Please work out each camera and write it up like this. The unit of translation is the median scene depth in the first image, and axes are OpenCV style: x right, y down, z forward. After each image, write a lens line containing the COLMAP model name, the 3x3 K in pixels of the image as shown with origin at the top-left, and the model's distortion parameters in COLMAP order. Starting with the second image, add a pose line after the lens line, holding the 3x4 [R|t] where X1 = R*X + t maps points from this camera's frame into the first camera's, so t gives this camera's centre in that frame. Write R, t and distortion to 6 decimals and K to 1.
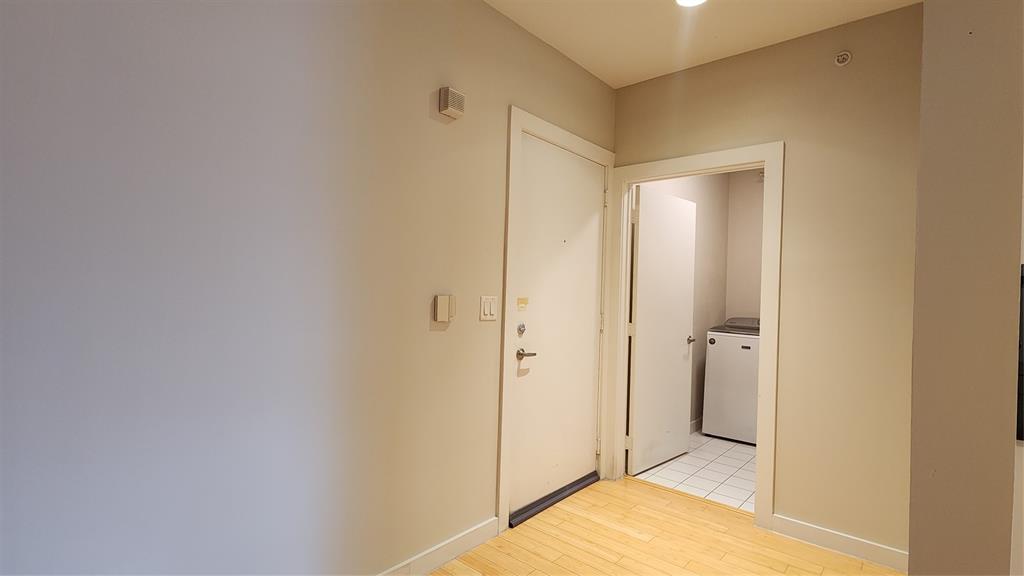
lens RADIAL K [[488.7, 0, 510.6], [0, 488.7, 291.0], [0, 0, 1]] dist [0.010039, -0.009448]
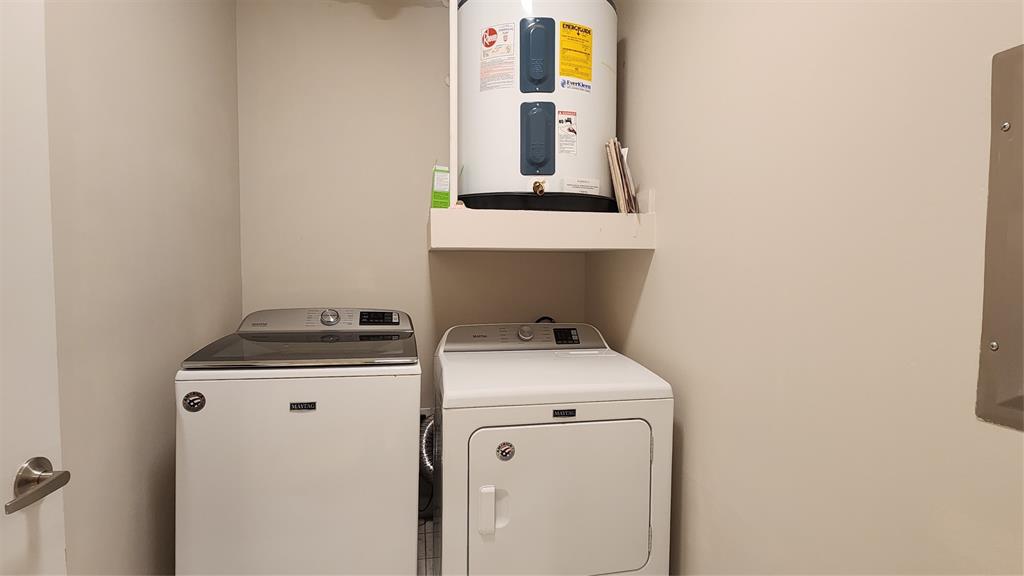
lens RADIAL K [[488.7, 0, 510.6], [0, 488.7, 291.0], [0, 0, 1]] dist [0.010039, -0.009448]
pose [[0.627228, -0.065780, 0.776053, 0.299822], [0.013128, 0.997178, 0.073913, 0.012962], [-0.778725, -0.036172, 0.626322, 0.649750]]
